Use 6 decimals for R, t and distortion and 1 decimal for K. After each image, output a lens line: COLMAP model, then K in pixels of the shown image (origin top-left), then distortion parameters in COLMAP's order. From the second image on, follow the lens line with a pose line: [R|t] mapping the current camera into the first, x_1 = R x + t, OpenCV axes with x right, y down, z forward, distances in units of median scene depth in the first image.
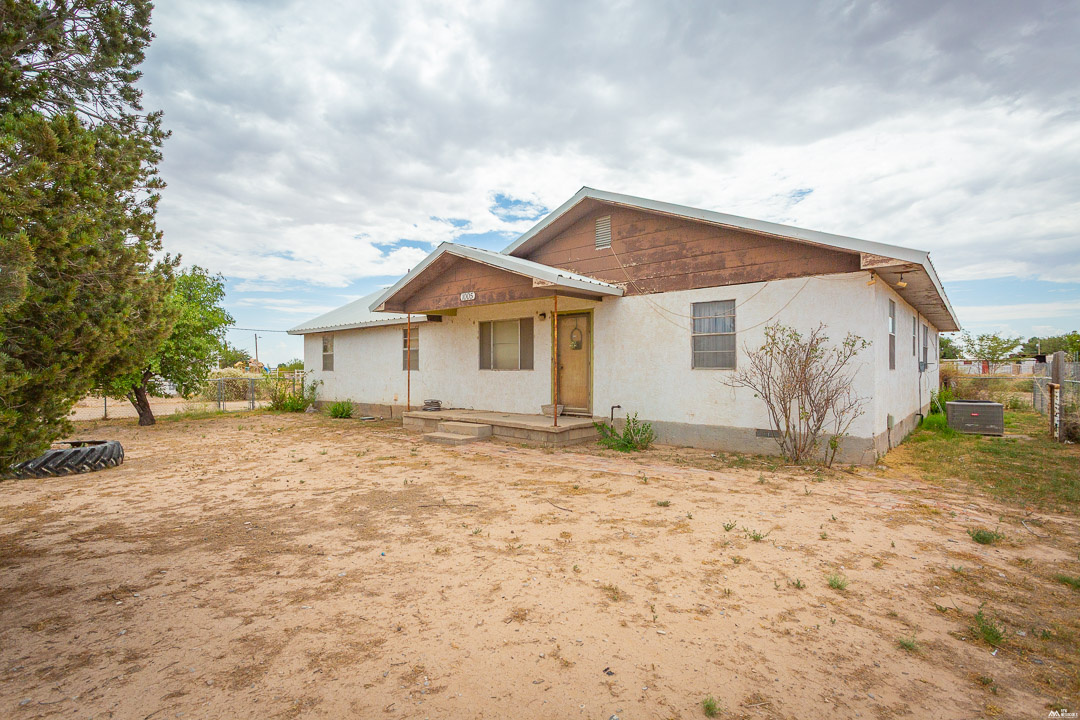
lens RADIAL K [[494.7, 0, 597.4], [0, 494.7, 336.0], [0, 0, 1]] dist [0.000476, -0.000010]
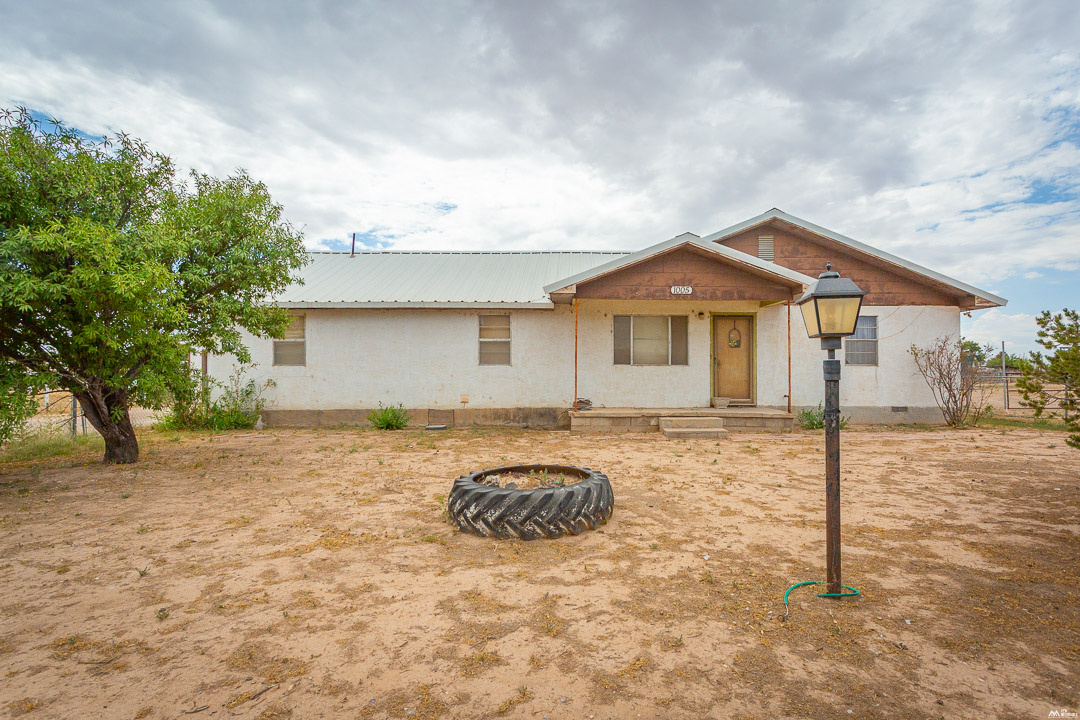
lens RADIAL K [[494.7, 0, 572.9], [0, 494.7, 352.0], [0, 0, 1]] dist [0.000476, -0.000010]
pose [[0.779155, 0.031076, 0.626060, -0.921624], [-0.044035, 0.999016, 0.005215, 0.042484], [-0.625283, -0.031632, 0.779757, 0.316554]]
